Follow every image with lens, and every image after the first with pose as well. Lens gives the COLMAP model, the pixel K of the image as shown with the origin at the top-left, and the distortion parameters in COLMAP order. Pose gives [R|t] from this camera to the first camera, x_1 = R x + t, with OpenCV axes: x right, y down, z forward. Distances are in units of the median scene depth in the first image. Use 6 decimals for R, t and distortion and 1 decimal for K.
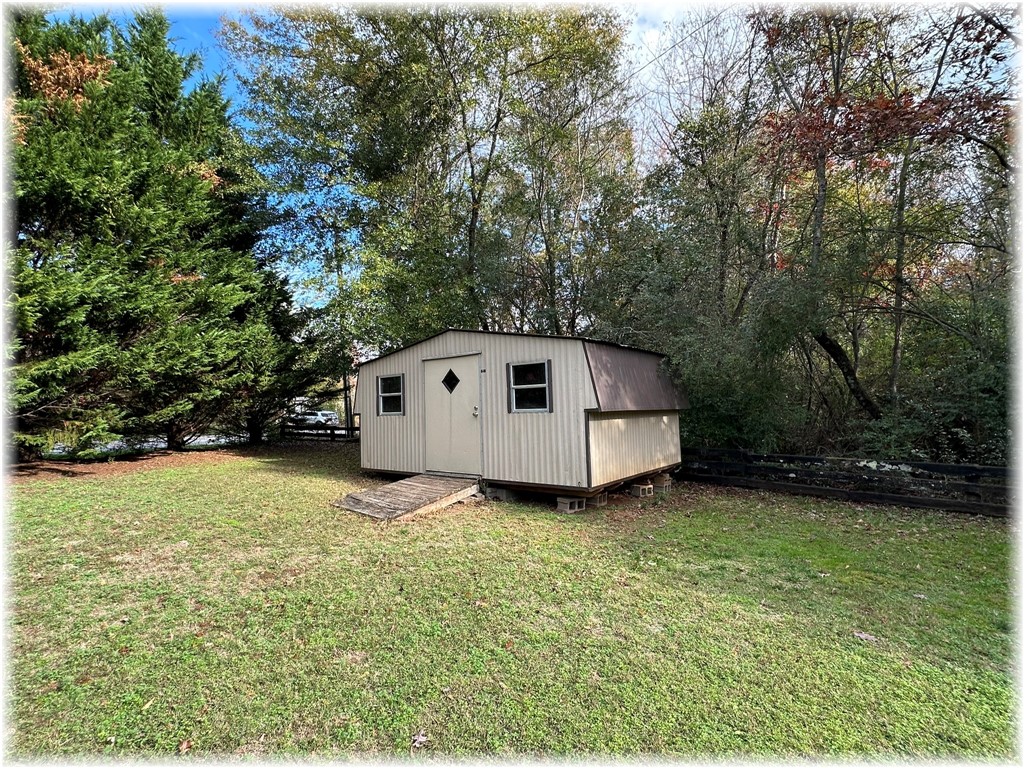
lens RADIAL K [[487.1, 0, 512.0], [0, 487.1, 384.0], [0, 0, 1]] dist [-0.021647, 0.000487]
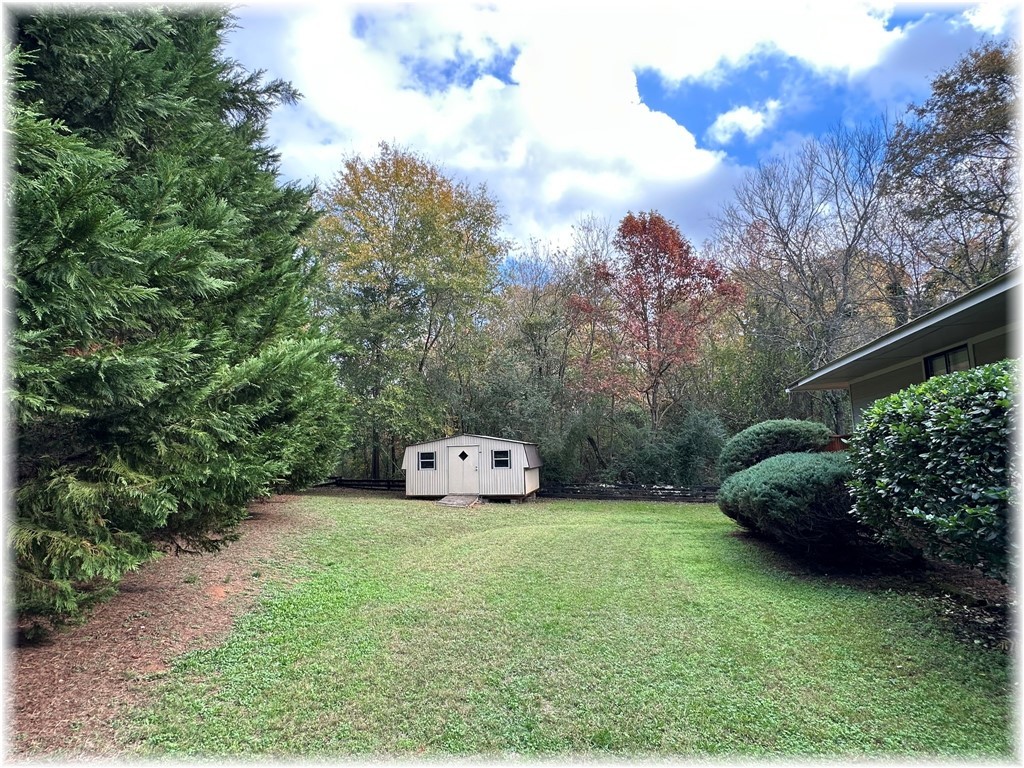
lens RADIAL K [[499.6, 0, 512.0], [0, 499.6, 384.0], [0, 0, 1]] dist [-0.053070, -0.000407]
pose [[0.893275, 0.062421, 0.445156, -1.043501], [-0.019870, 0.994827, -0.099624, -0.119976], [-0.449072, 0.080146, 0.889894, -1.371046]]
